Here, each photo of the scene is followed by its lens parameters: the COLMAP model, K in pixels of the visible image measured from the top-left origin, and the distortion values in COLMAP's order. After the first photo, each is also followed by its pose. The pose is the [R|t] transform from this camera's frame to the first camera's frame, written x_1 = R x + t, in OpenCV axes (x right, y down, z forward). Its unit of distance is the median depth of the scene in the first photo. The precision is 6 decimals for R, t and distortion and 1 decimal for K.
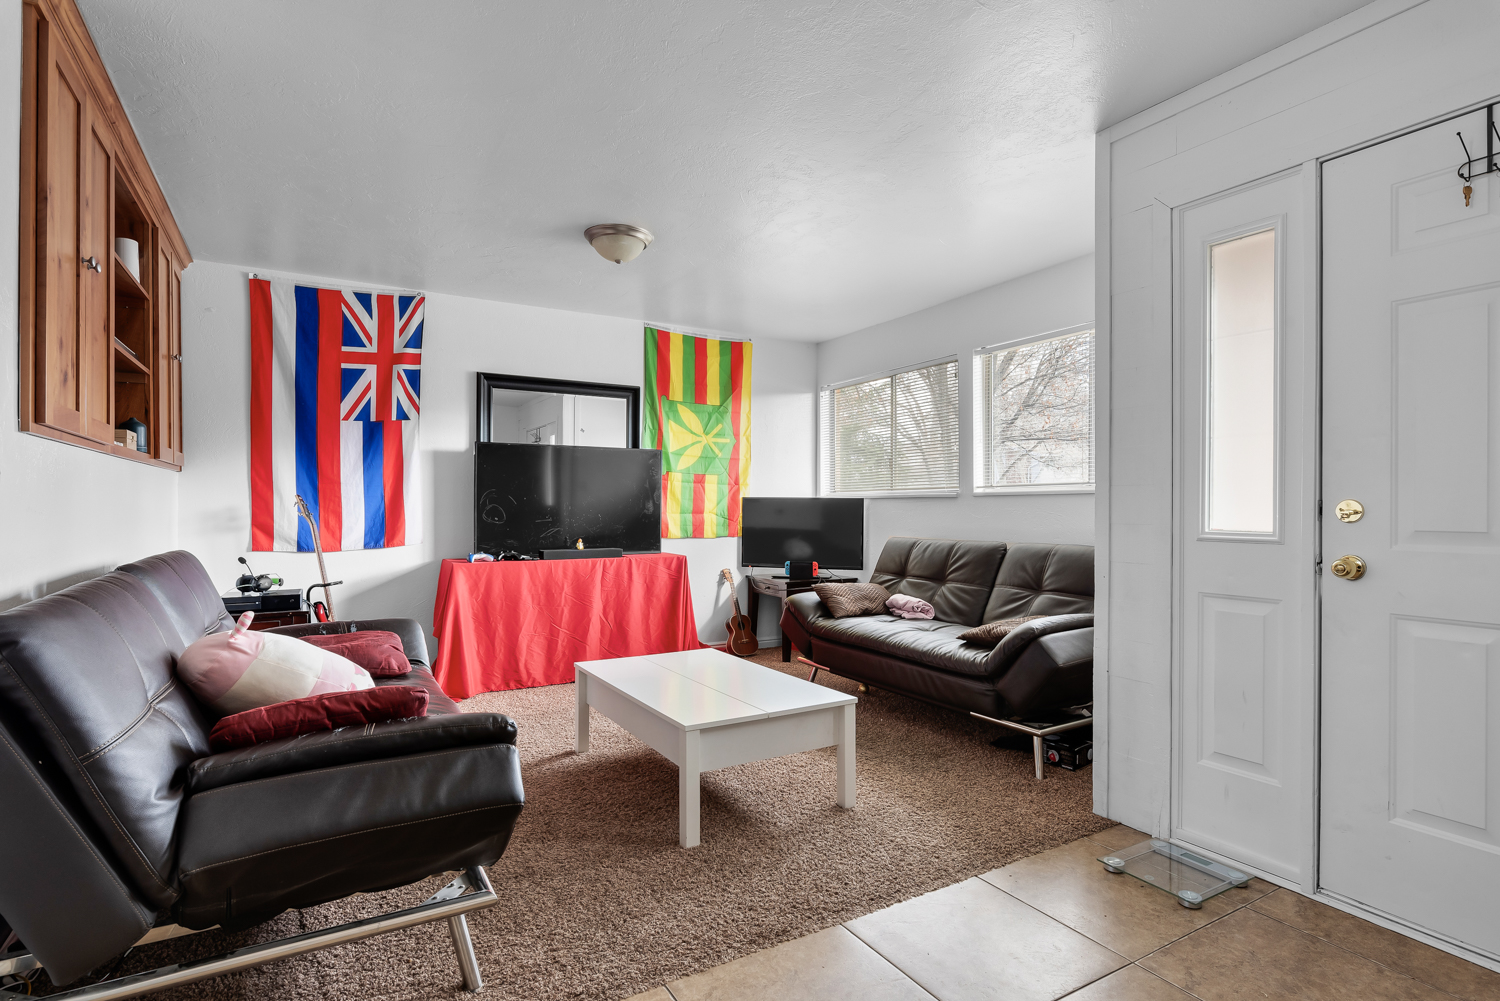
lens RADIAL K [[755.8, 0, 750.0], [0, 755.8, 507.5], [0, 0, 1]] dist [0.000831, -0.000375]
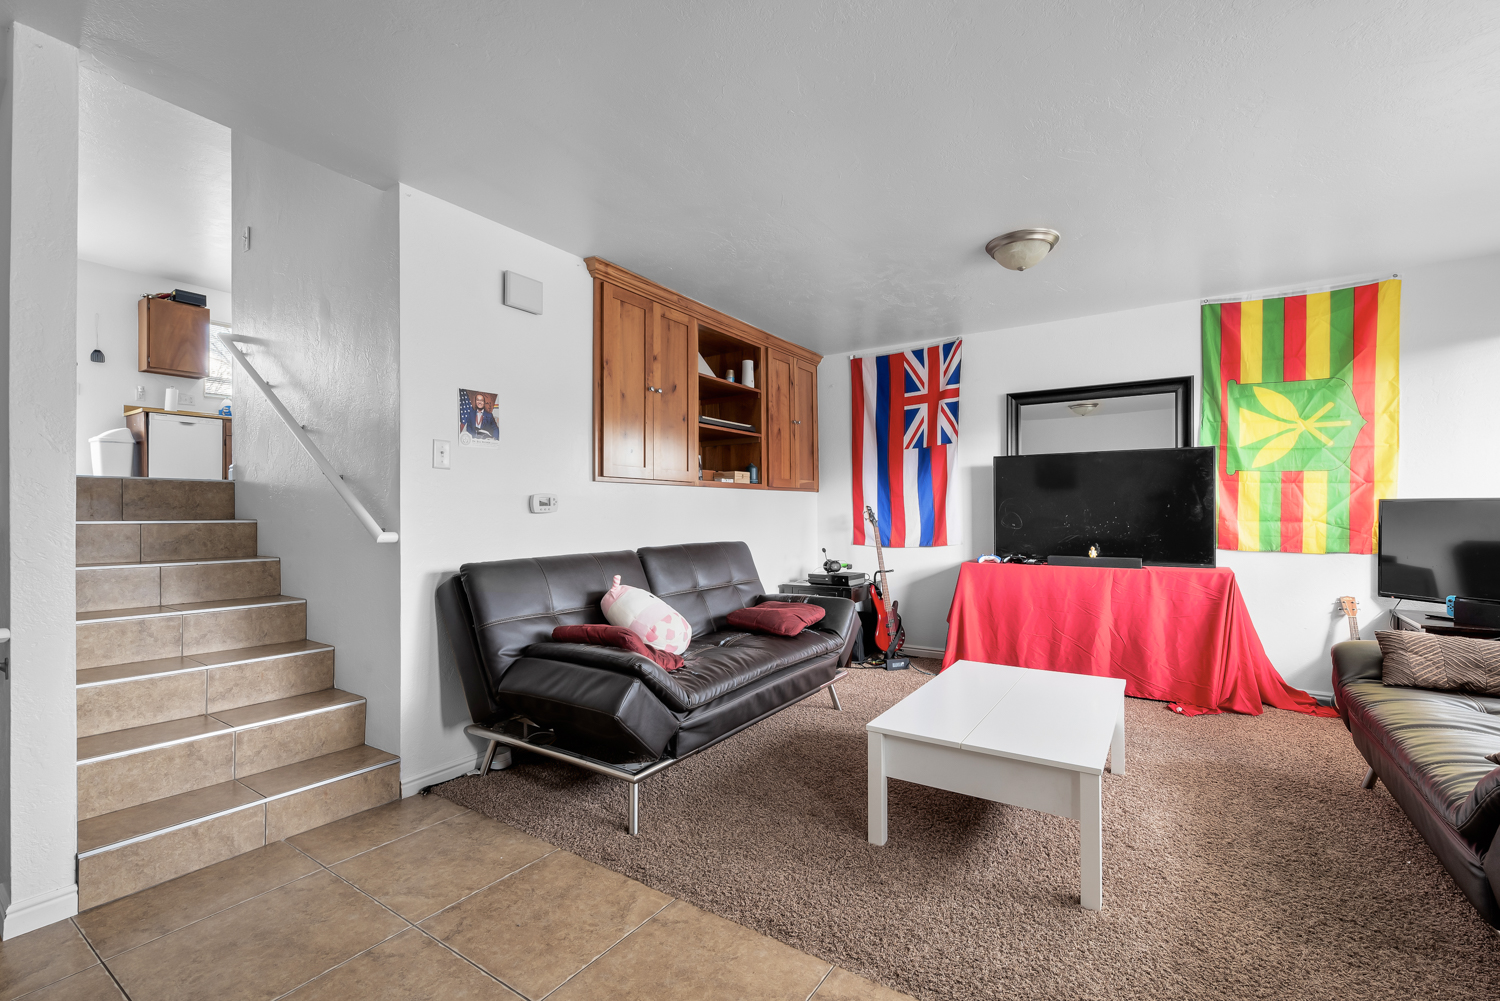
lens RADIAL K [[649.5, 0, 748.2], [0, 649.5, 507.1], [0, 0, 1]] dist [-0.002729, -0.000140]
pose [[0.436002, -0.011257, -0.899875, 0.349367], [0.004220, 0.999936, -0.010464, -0.002688], [0.899936, 0.000765, 0.436021, 0.243049]]
